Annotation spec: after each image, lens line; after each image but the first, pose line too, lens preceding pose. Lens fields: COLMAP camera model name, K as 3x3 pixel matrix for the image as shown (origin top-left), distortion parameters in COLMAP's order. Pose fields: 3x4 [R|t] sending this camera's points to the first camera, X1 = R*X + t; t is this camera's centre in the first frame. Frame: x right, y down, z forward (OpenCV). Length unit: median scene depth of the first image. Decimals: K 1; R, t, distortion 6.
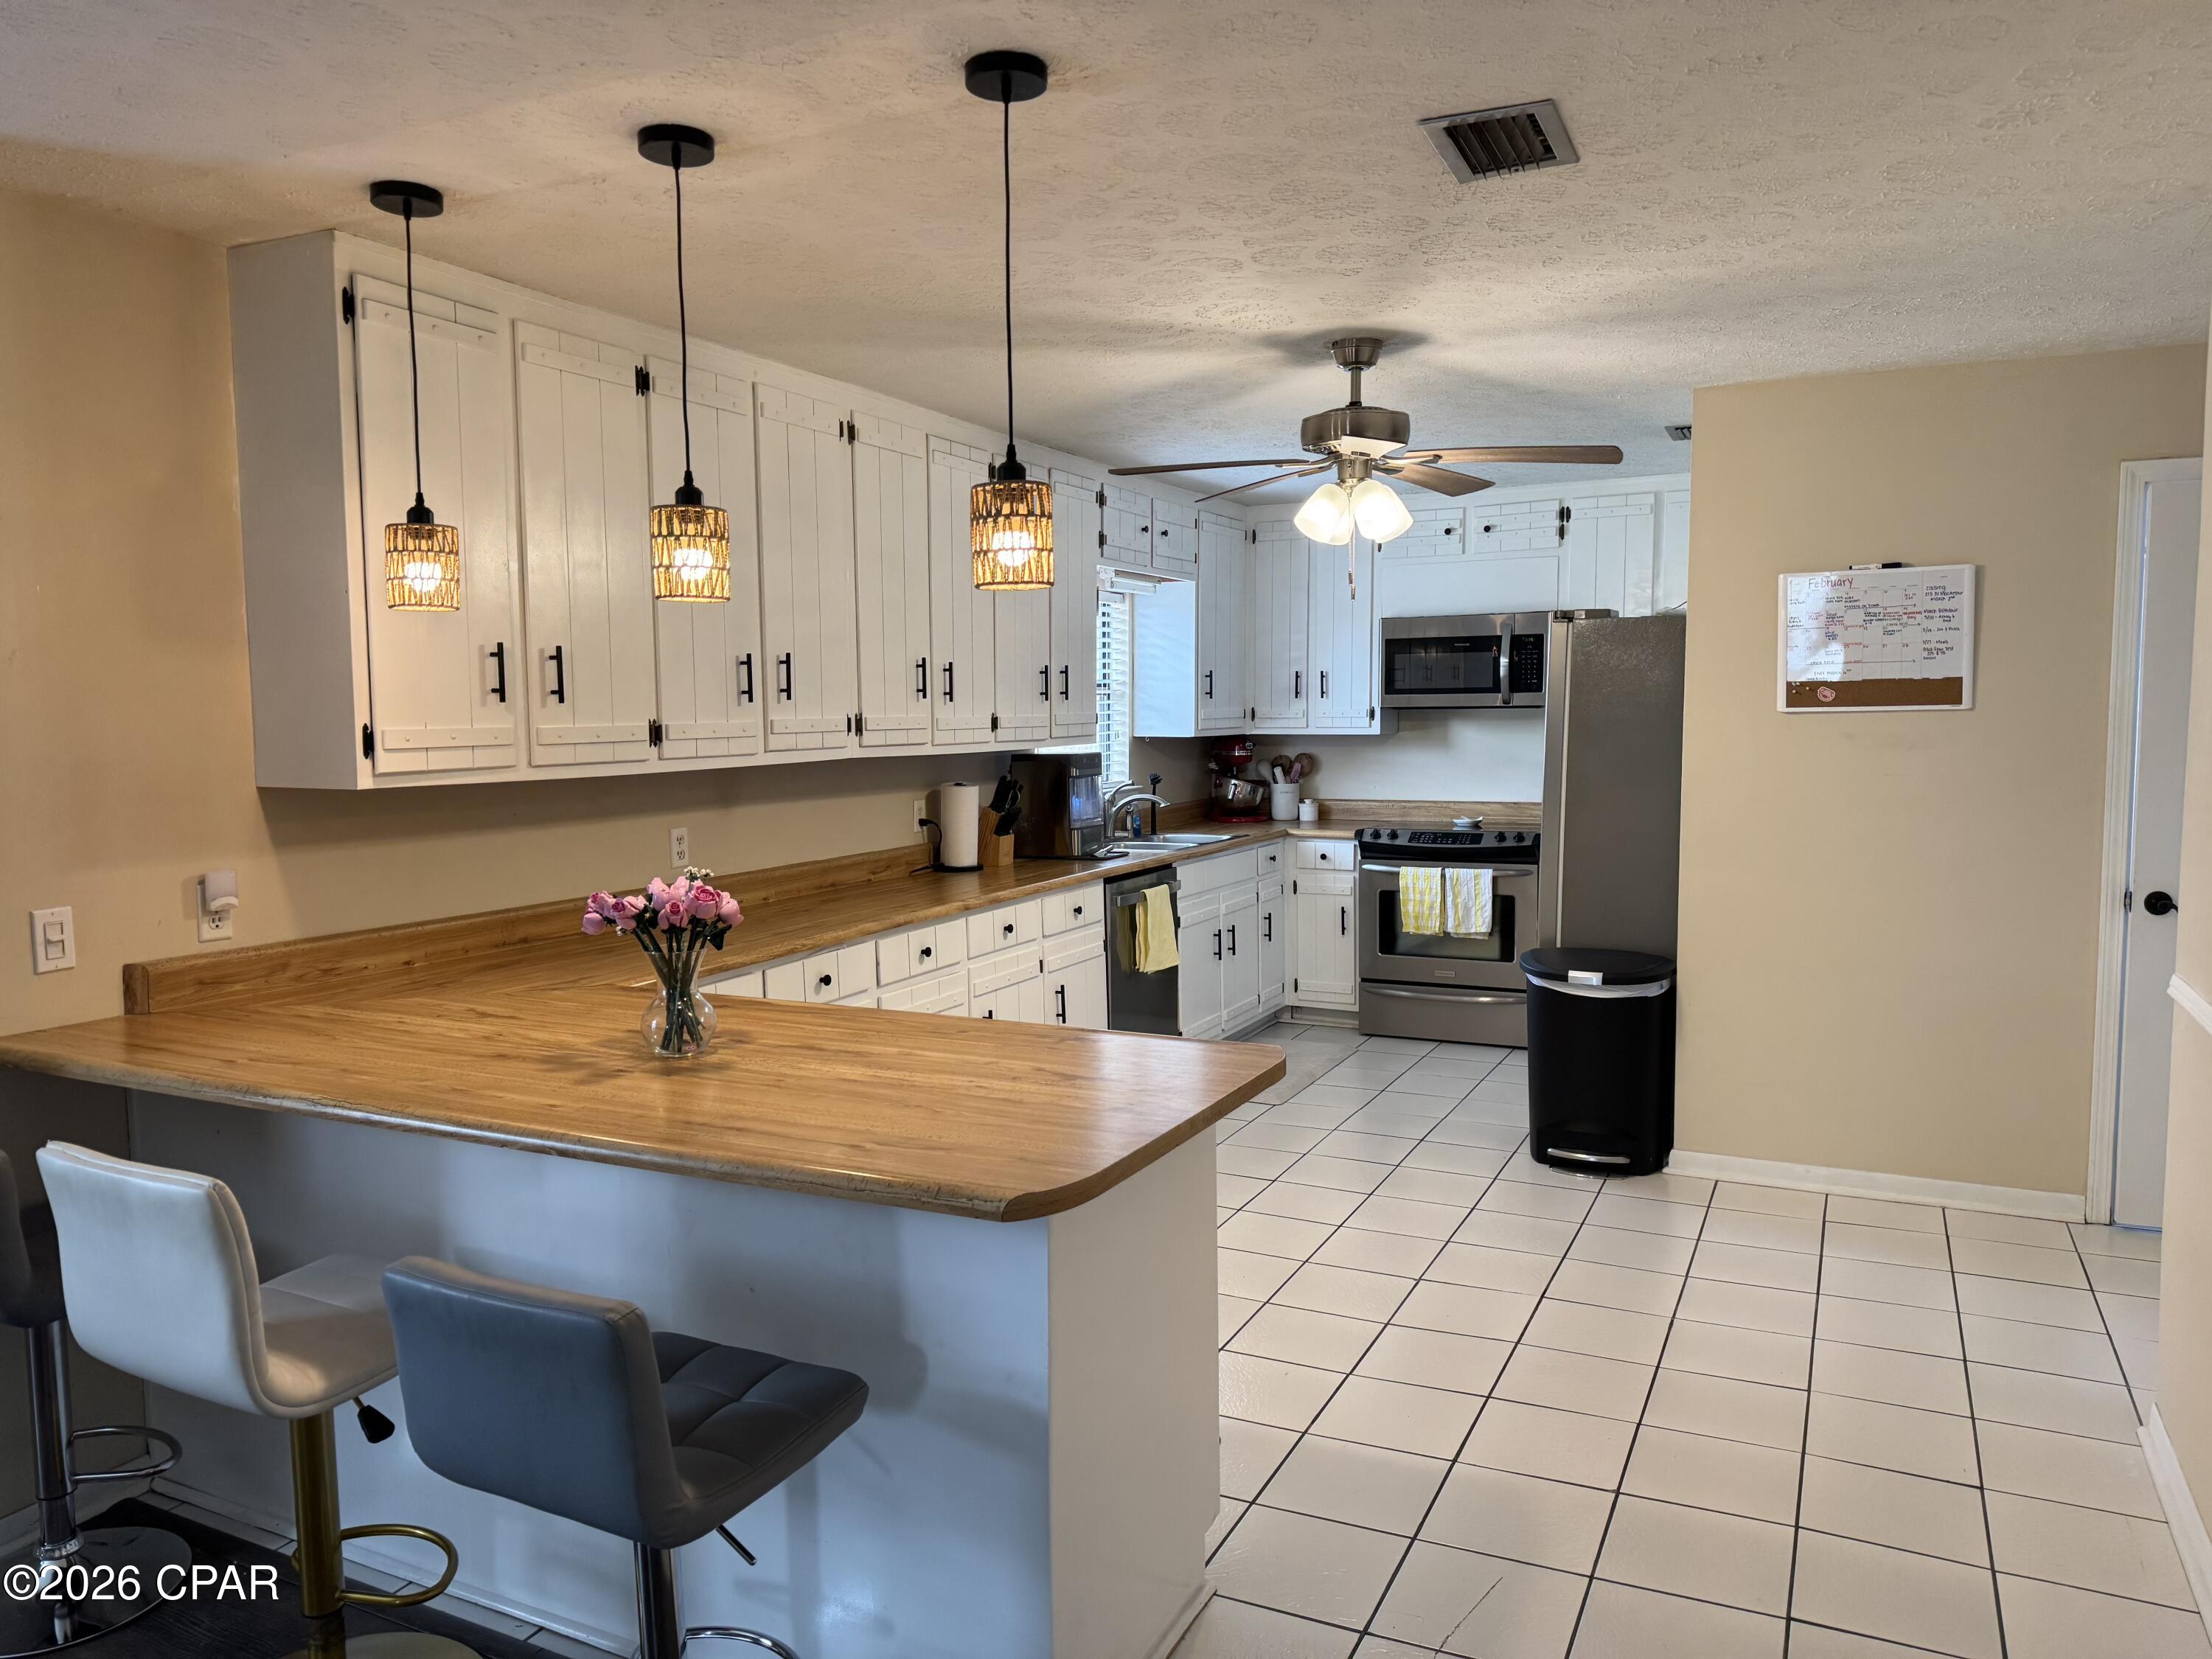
lens RADIAL K [[1568.3, 0, 1098.7], [0, 1568.3, 834.8], [0, 0, 1]] dist [0.059515, -0.058621]
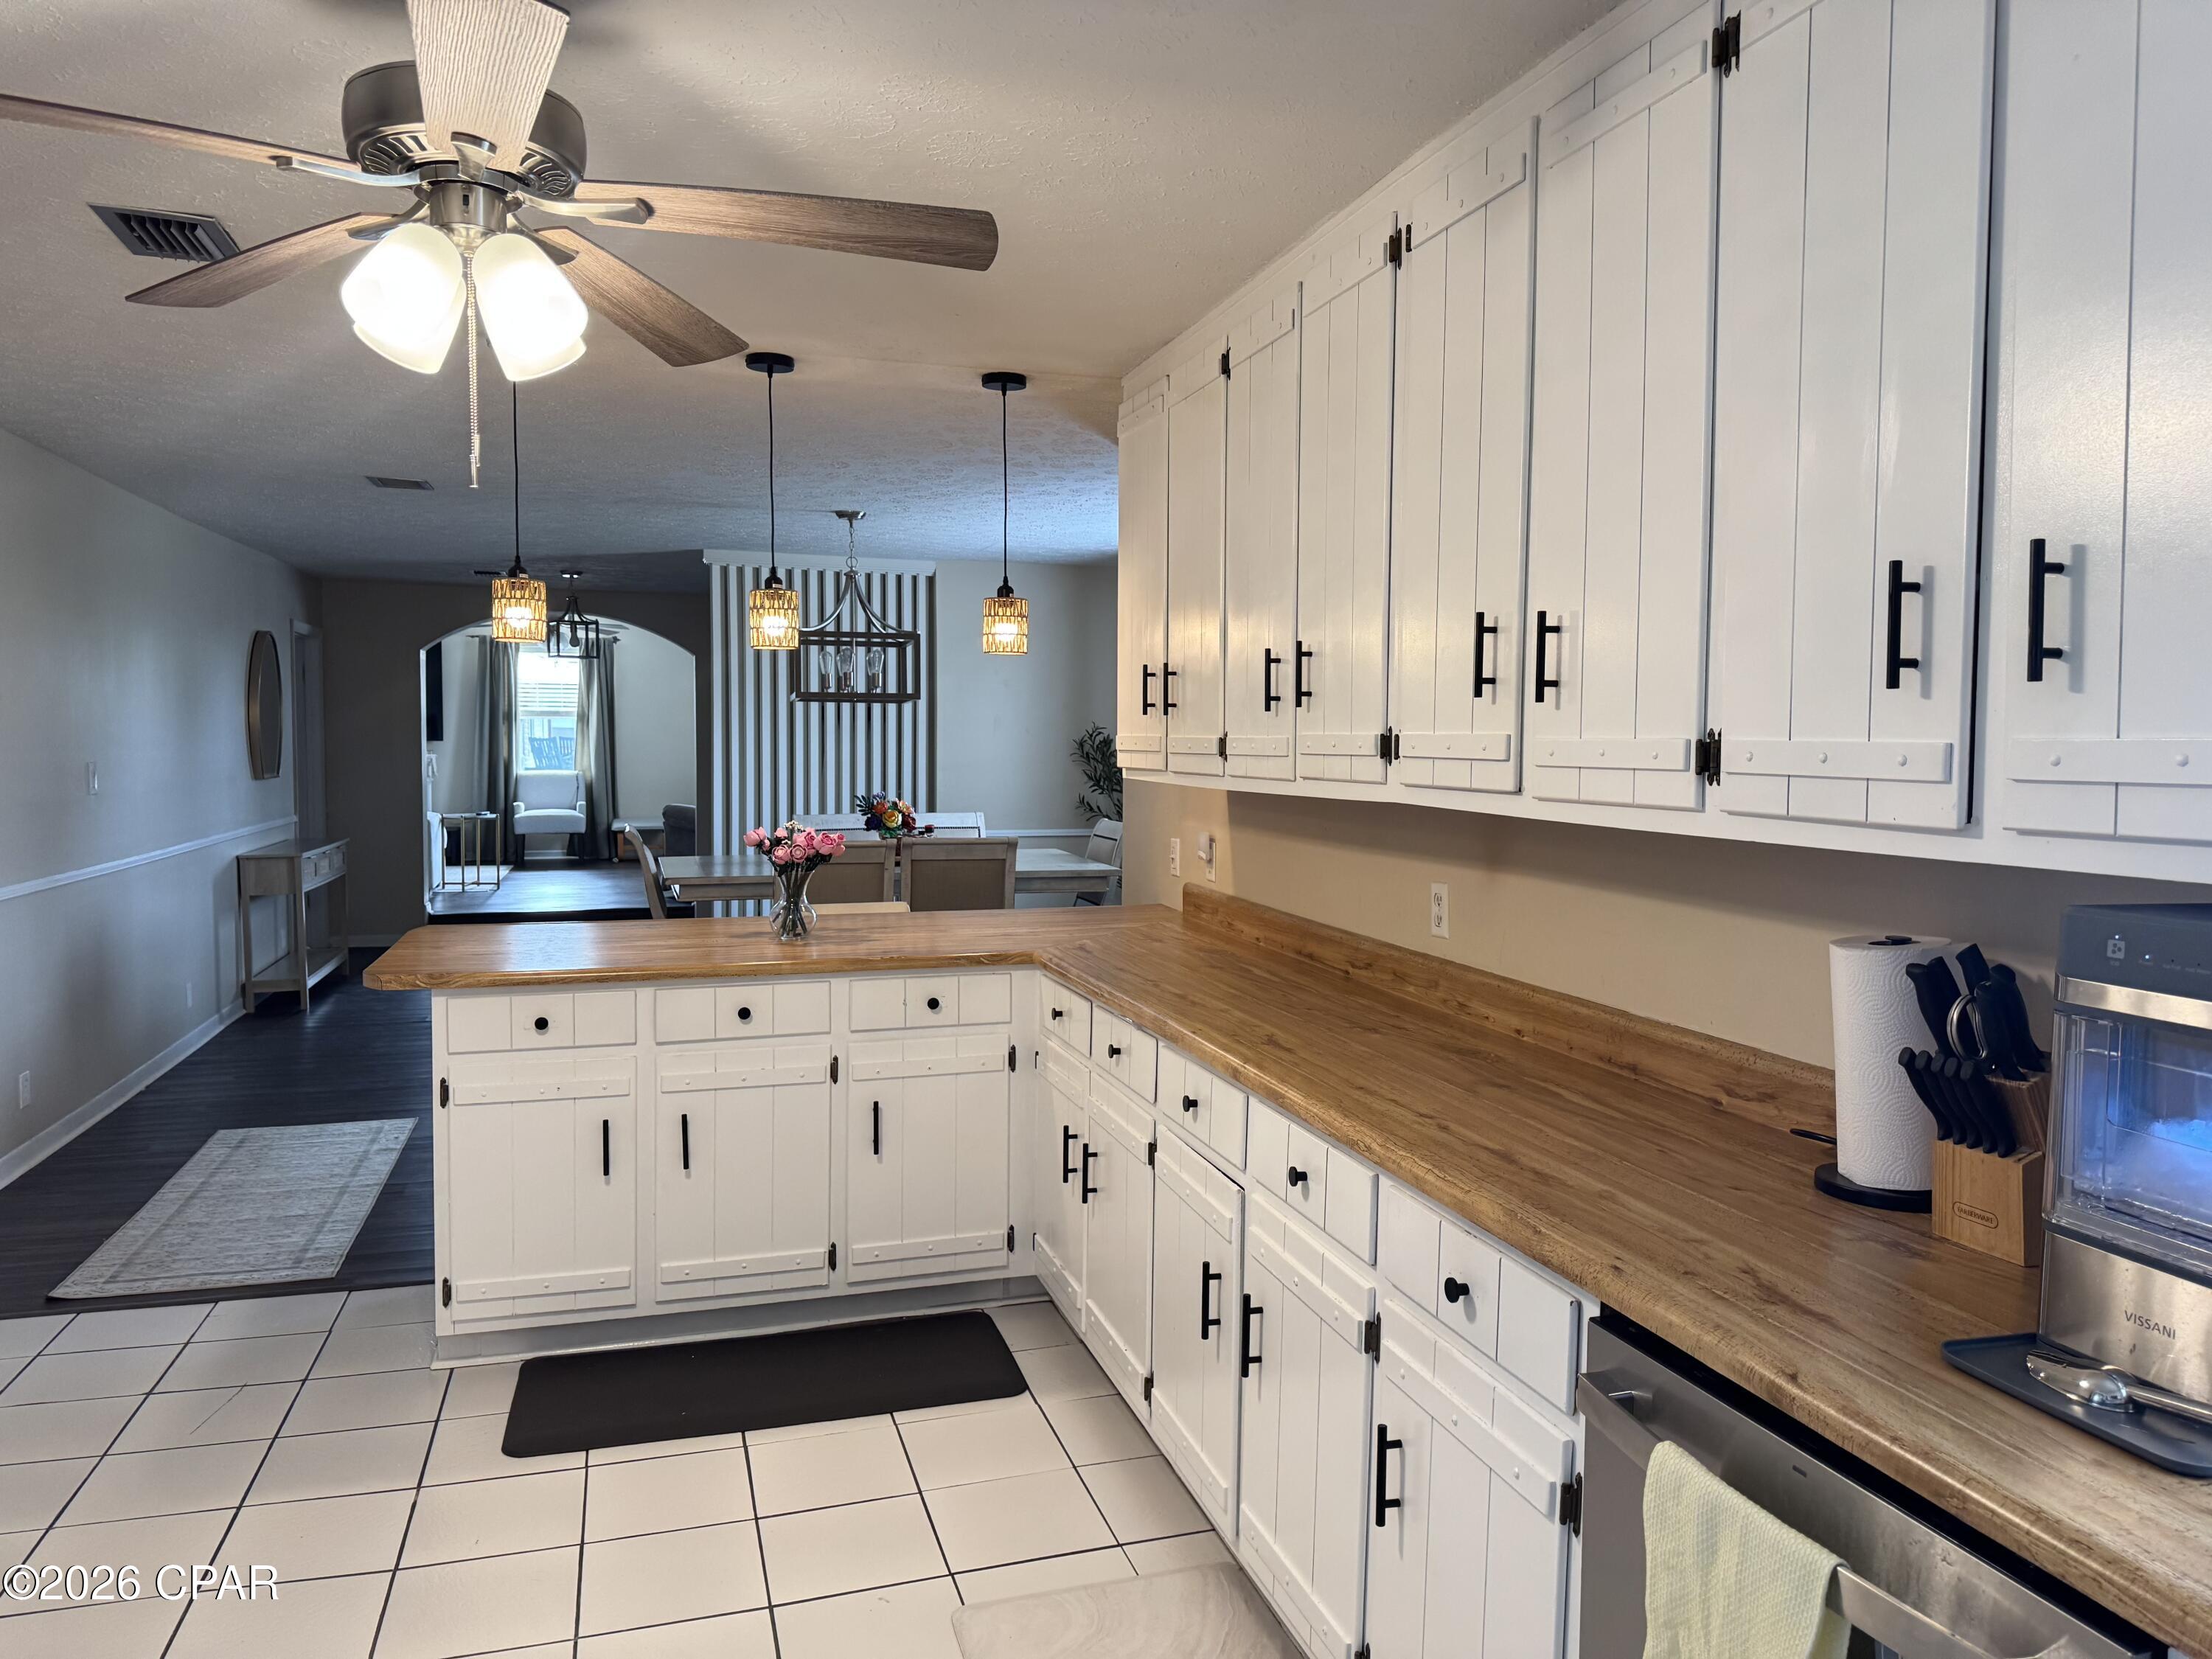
lens RADIAL K [[1568.3, 0, 1099.2], [0, 1568.3, 820.9], [0, 0, 1]] dist [0.059515, -0.058621]
pose [[-0.739797, 0.042949, -0.671458, 0.307866], [-0.054383, 0.990878, 0.123298, -0.104890], [0.670629, 0.127731, -0.730713, 1.315265]]
